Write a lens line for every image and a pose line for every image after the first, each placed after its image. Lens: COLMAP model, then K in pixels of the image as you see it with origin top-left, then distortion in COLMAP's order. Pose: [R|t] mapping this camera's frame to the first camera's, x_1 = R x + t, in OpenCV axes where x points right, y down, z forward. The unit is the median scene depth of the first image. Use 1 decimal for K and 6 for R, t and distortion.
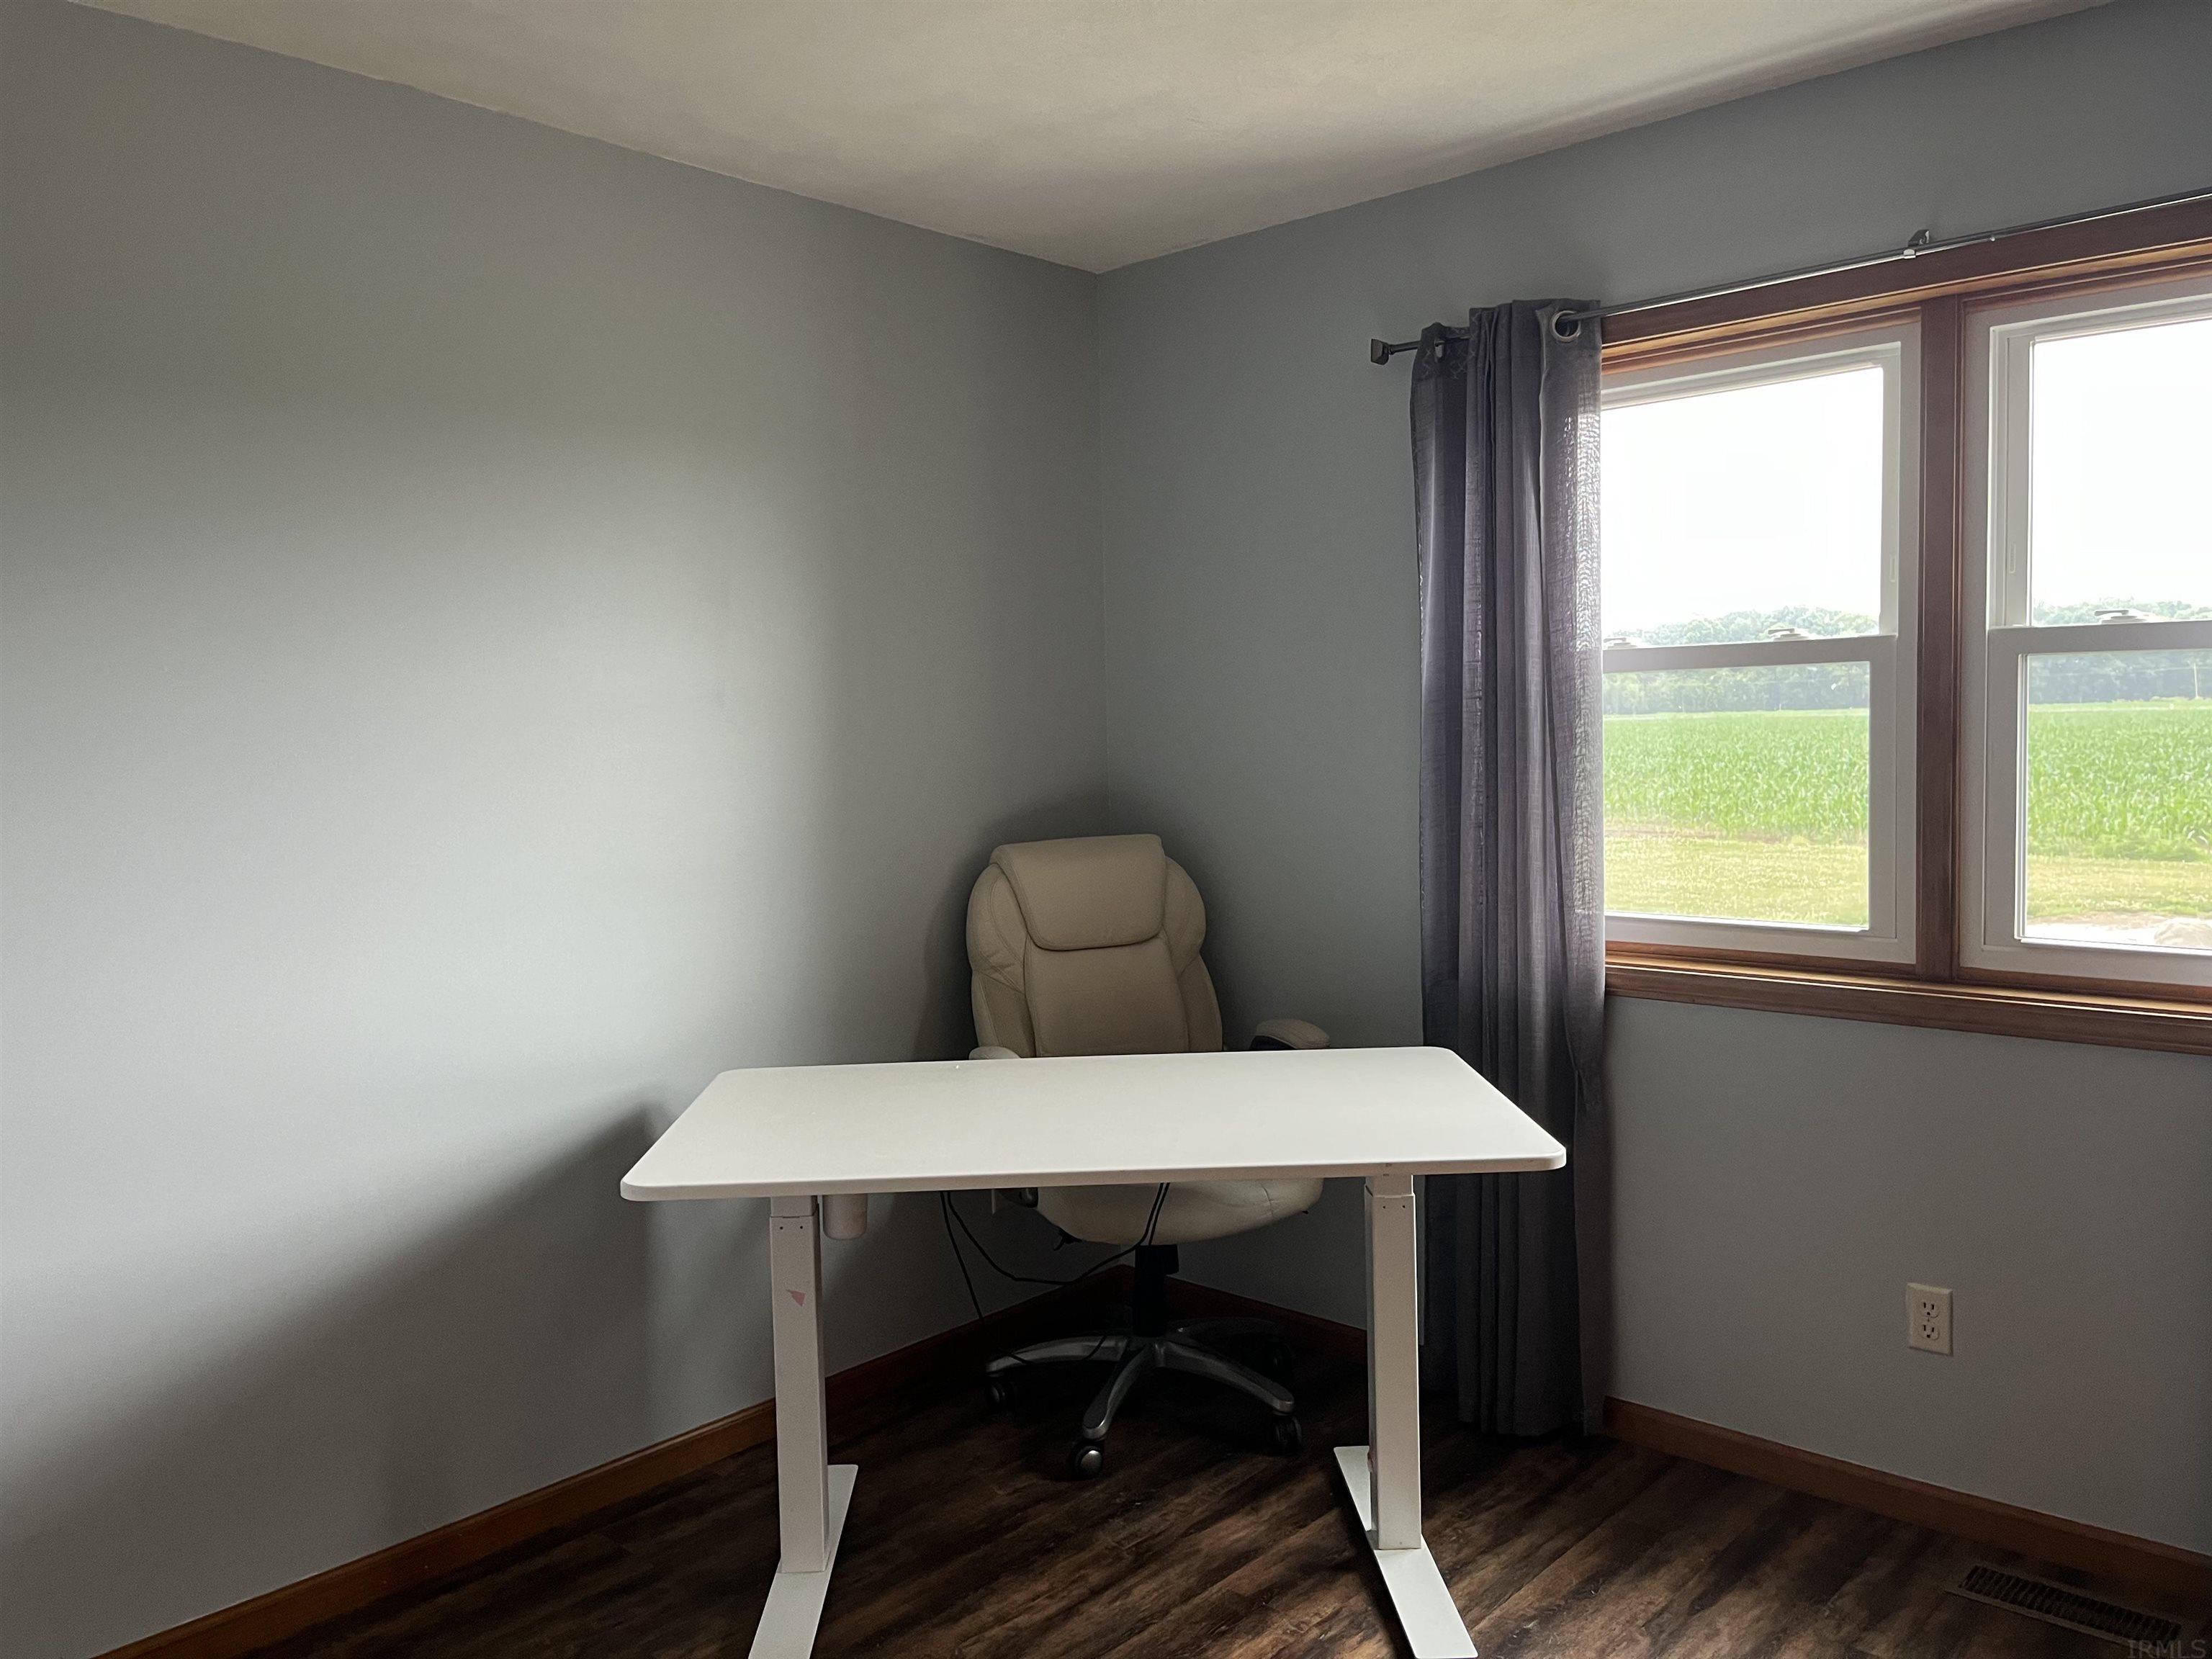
lens RADIAL K [[1691.6, 0, 1091.4], [0, 1691.6, 827.7], [0, 0, 1]] dist [0.061290, -0.071836]
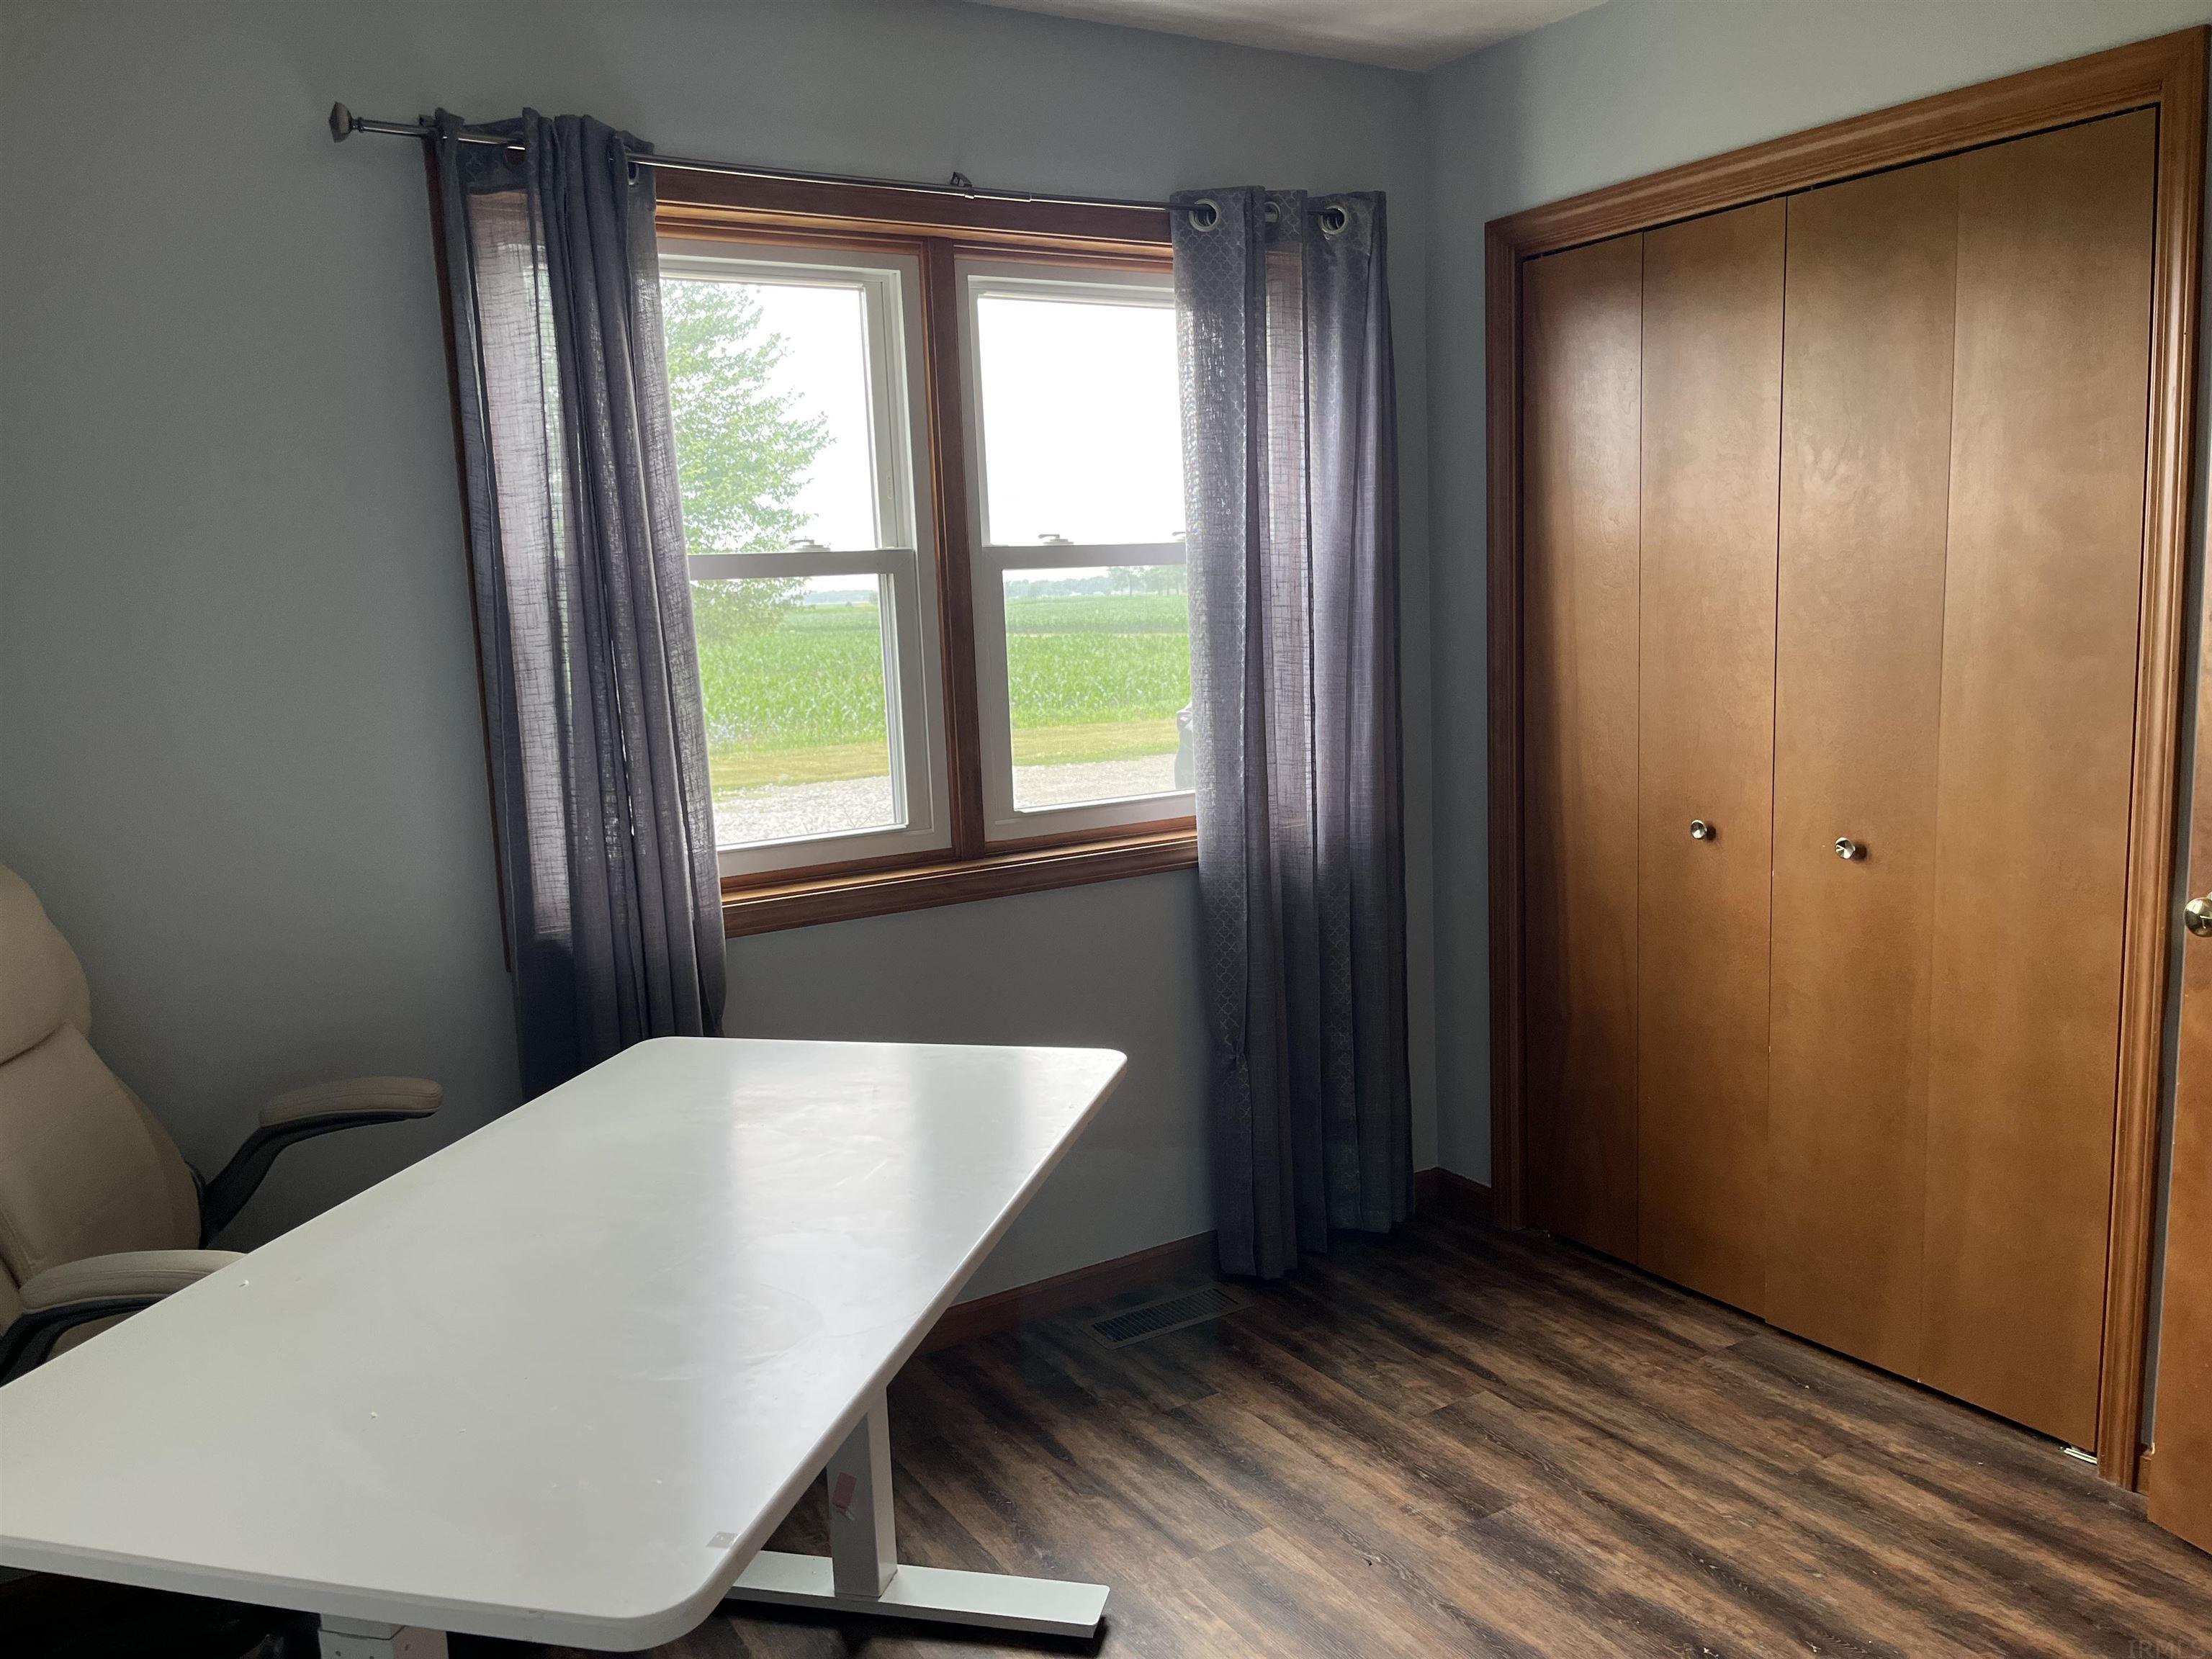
lens RADIAL K [[1691.6, 0, 1093.2], [0, 1691.6, 848.6], [0, 0, 1]] dist [0.061290, -0.071836]
pose [[0.269735, -0.128976, 0.954258, -0.562843], [0.101394, 0.989284, 0.105050, -0.026794], [-0.957581, 0.068421, 0.279922, 0.620099]]
